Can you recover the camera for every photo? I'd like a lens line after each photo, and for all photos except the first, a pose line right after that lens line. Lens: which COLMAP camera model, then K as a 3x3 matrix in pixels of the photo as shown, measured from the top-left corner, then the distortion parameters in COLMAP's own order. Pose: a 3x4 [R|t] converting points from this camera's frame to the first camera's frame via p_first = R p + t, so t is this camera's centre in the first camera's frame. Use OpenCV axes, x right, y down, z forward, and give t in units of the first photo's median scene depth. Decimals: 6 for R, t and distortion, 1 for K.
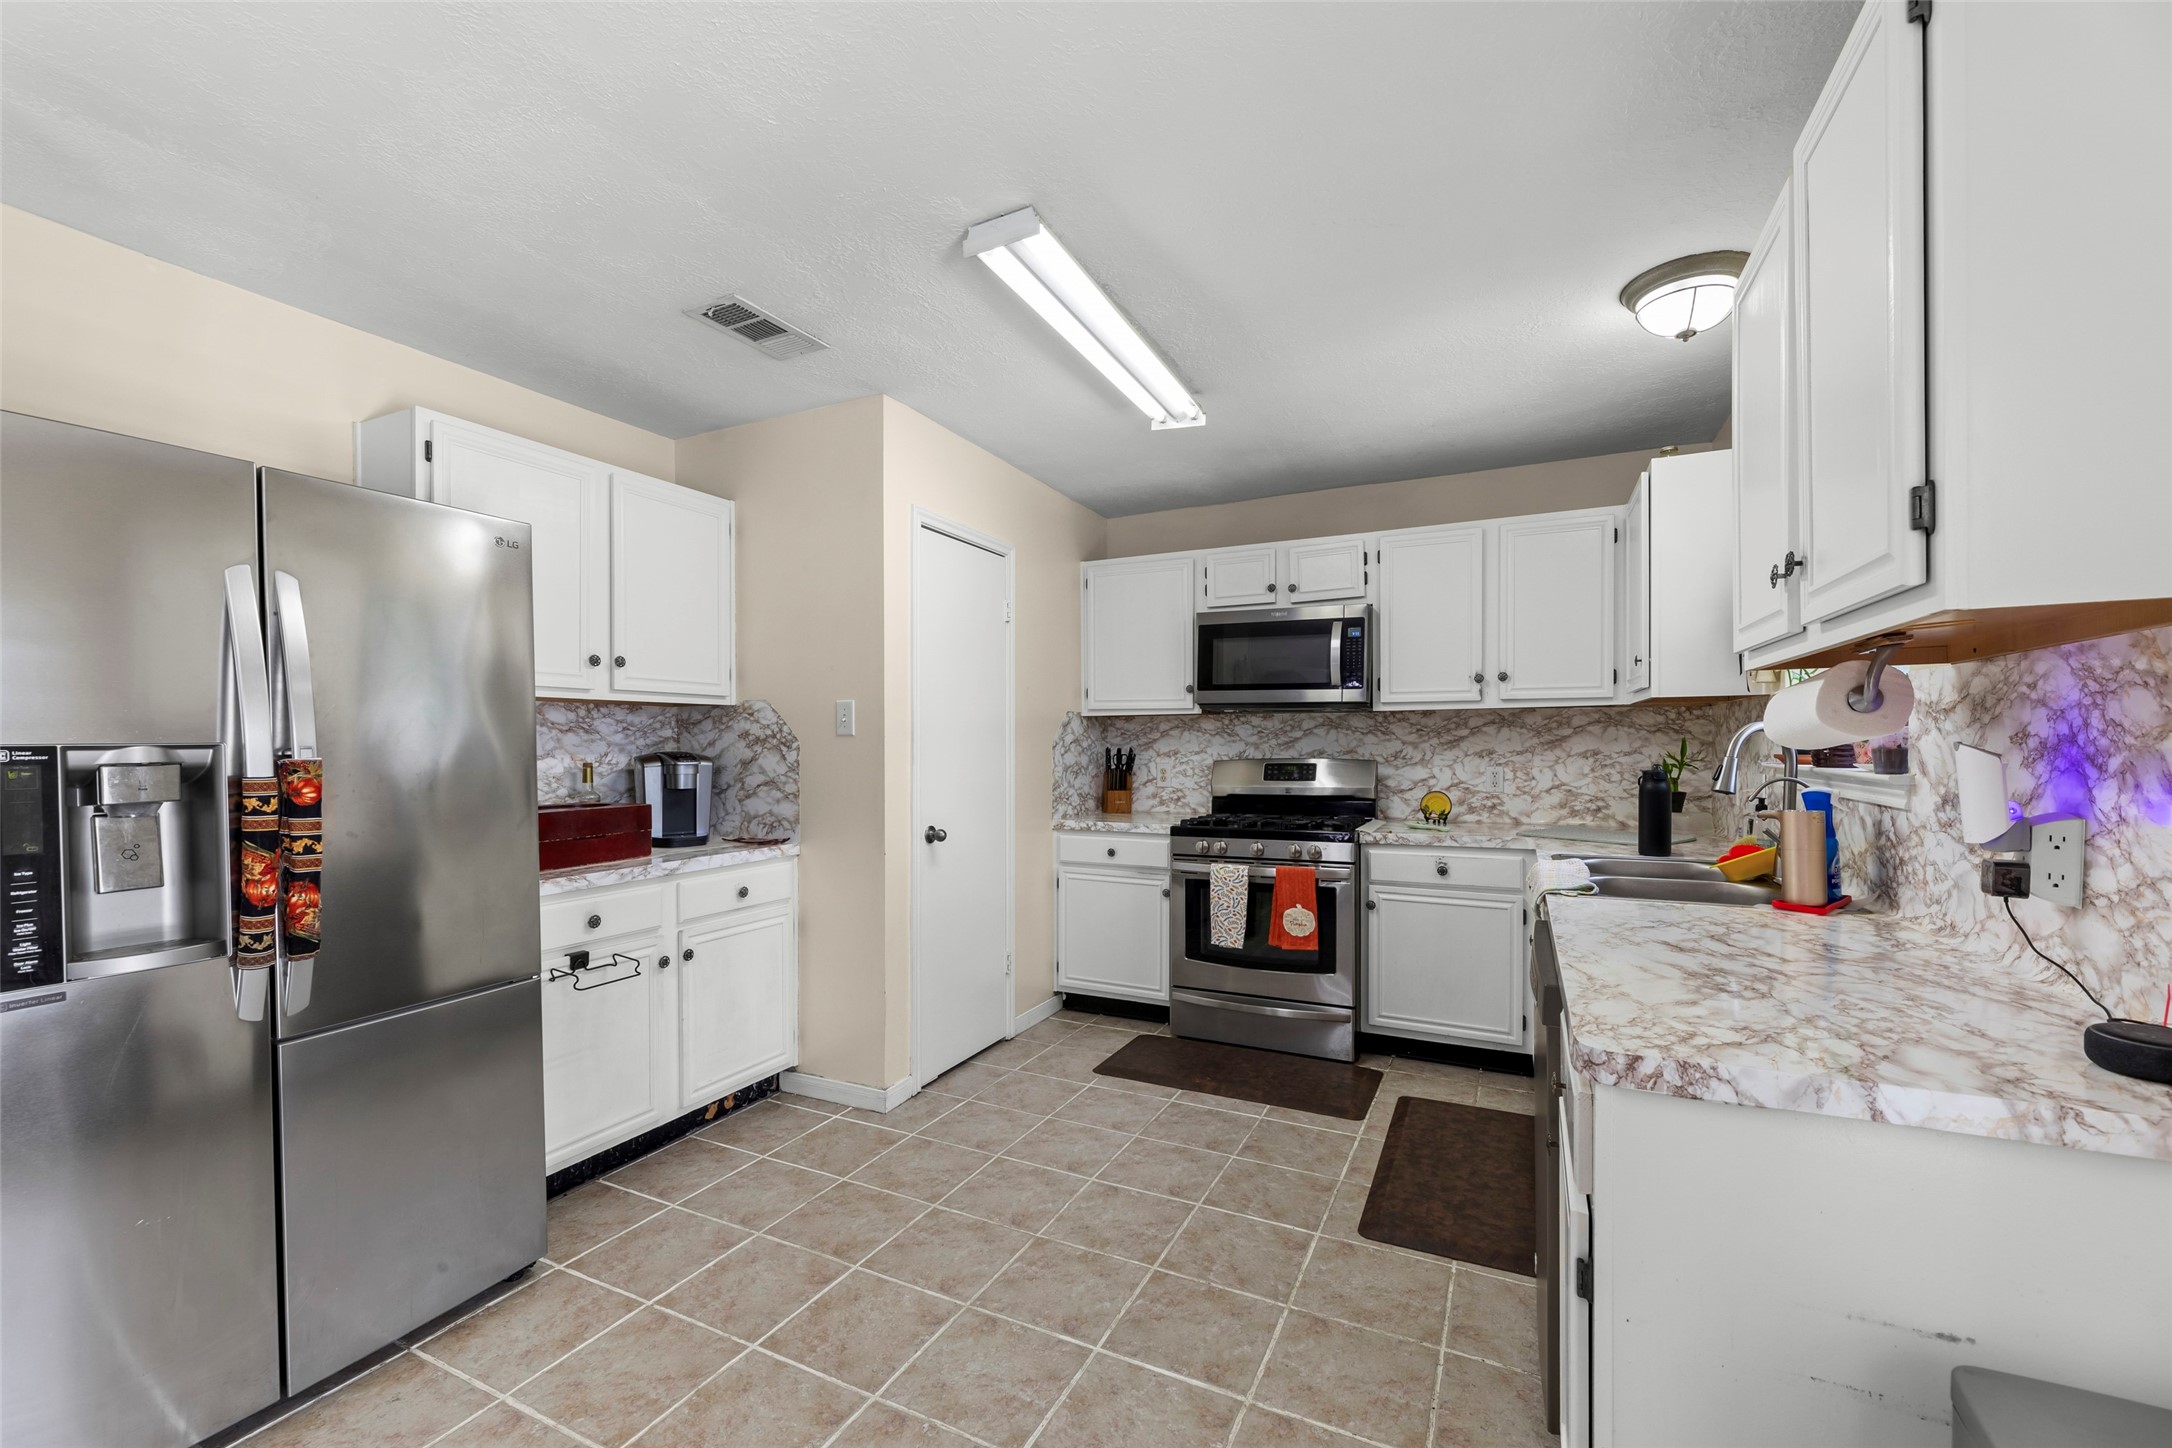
lens RADIAL K [[878.1, 0, 1067.3], [0, 878.1, 758.9], [0, 0, 1]] dist [0.003754, 0.001038]
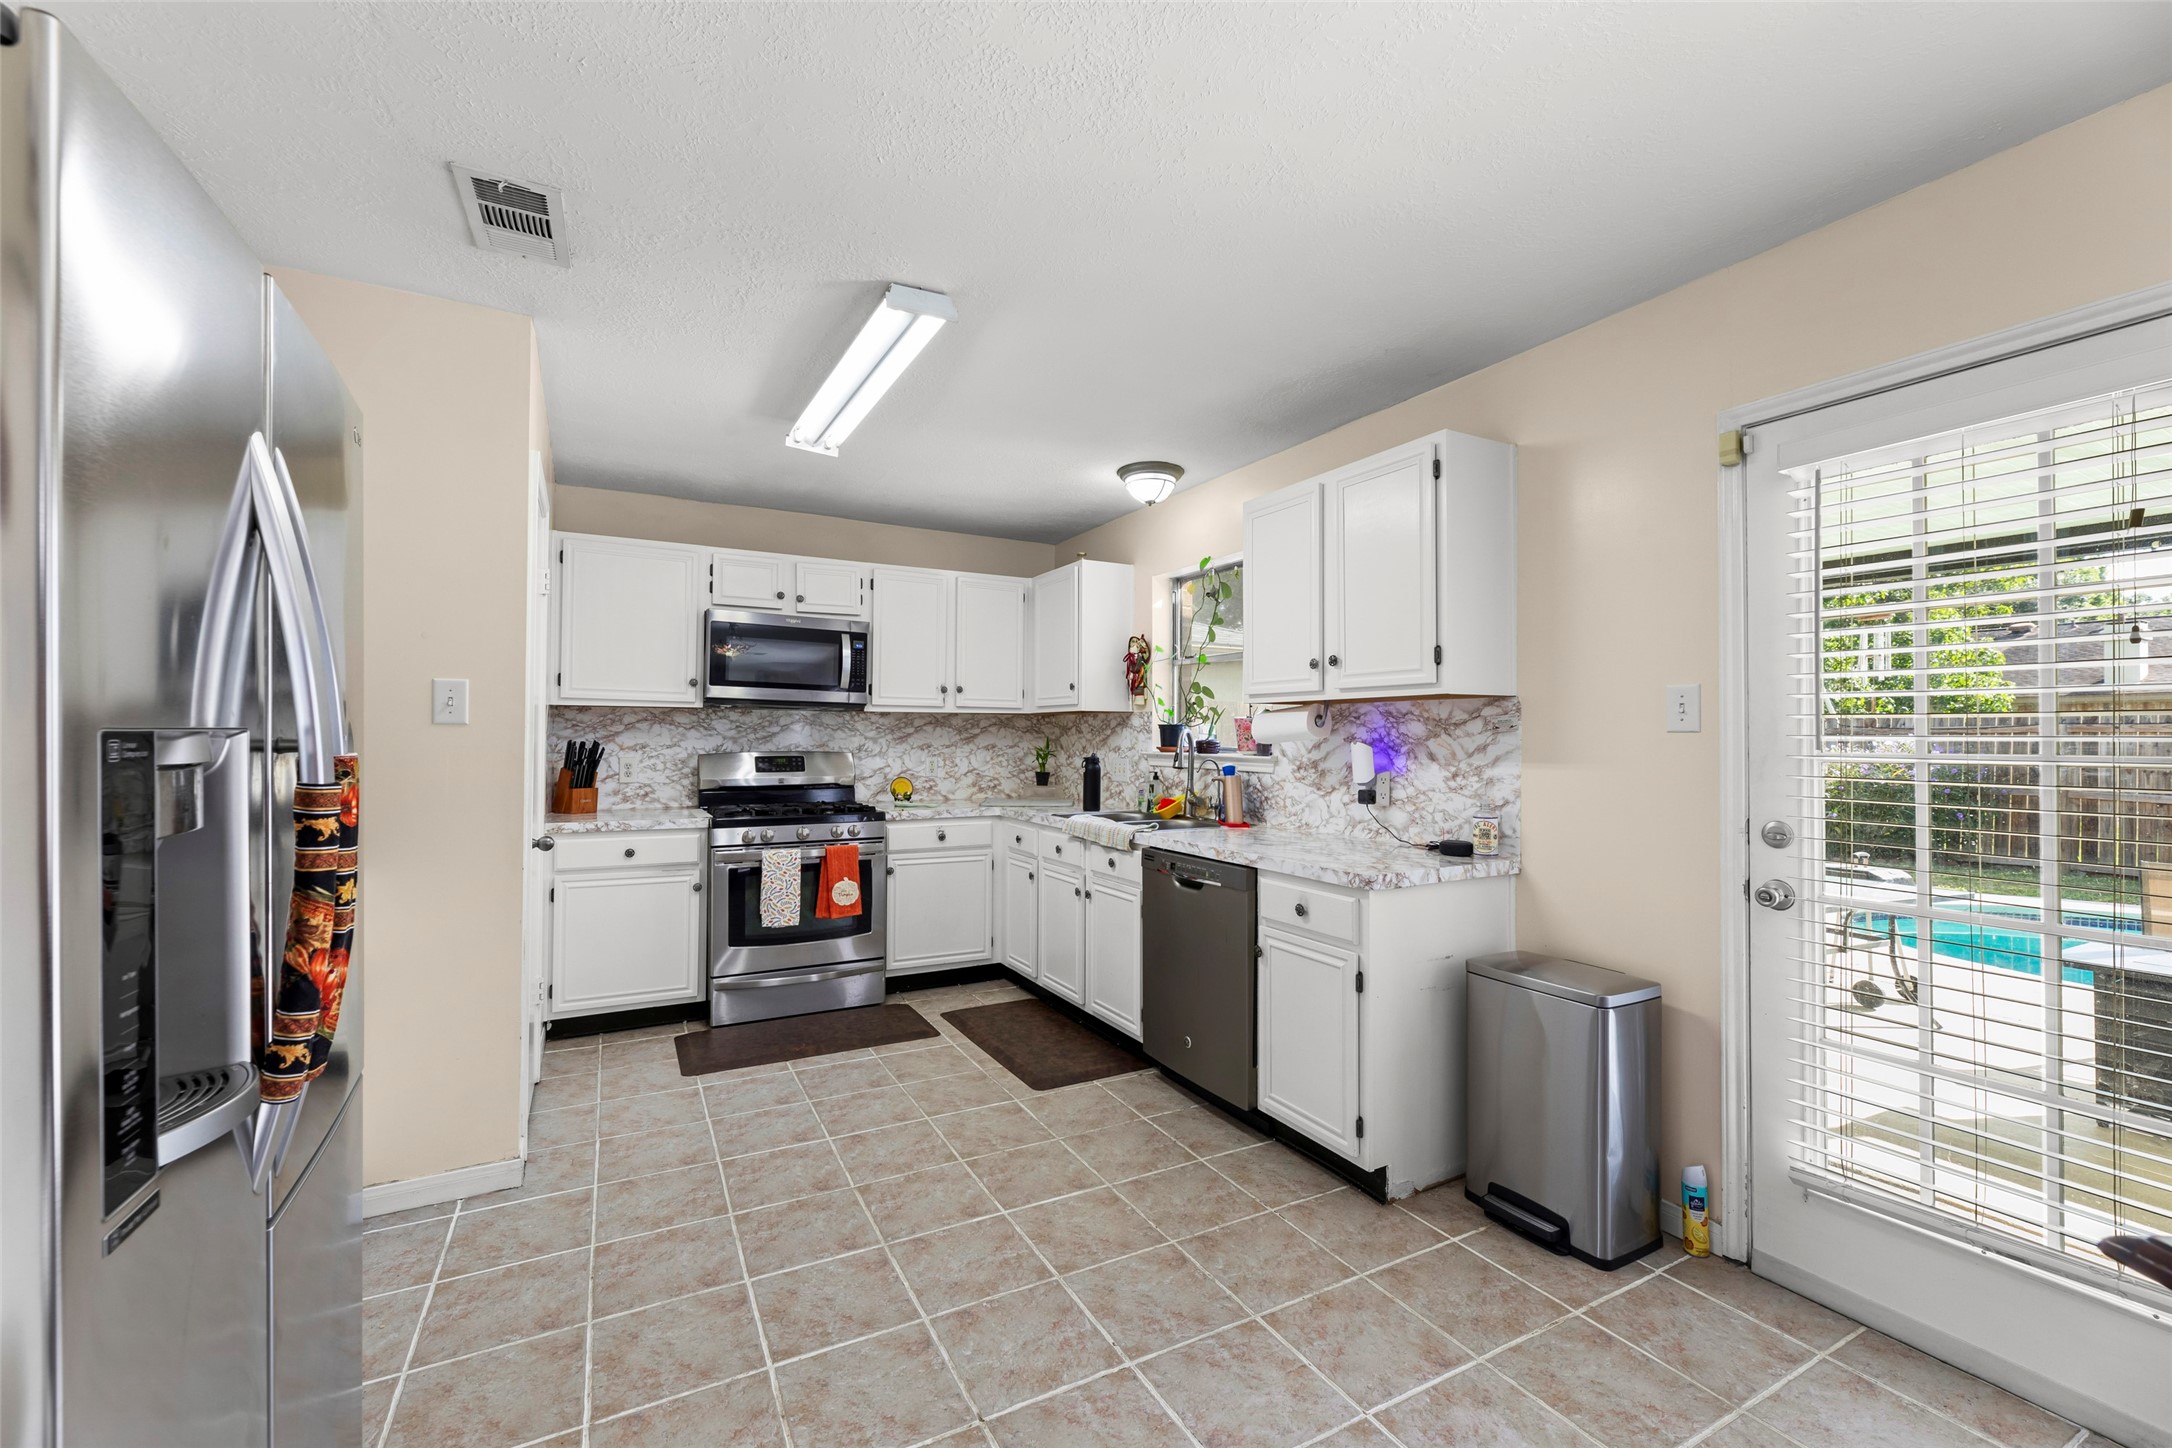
lens RADIAL K [[878.1, 0, 1051.5], [0, 878.1, 738.5], [0, 0, 1]] dist [0.003754, 0.001038]
pose [[0.589344, 0.008294, 0.807839, -0.498813], [0.006102, 0.999873, -0.014717, 0.001615], [-0.807859, 0.013602, 0.589219, 0.095928]]
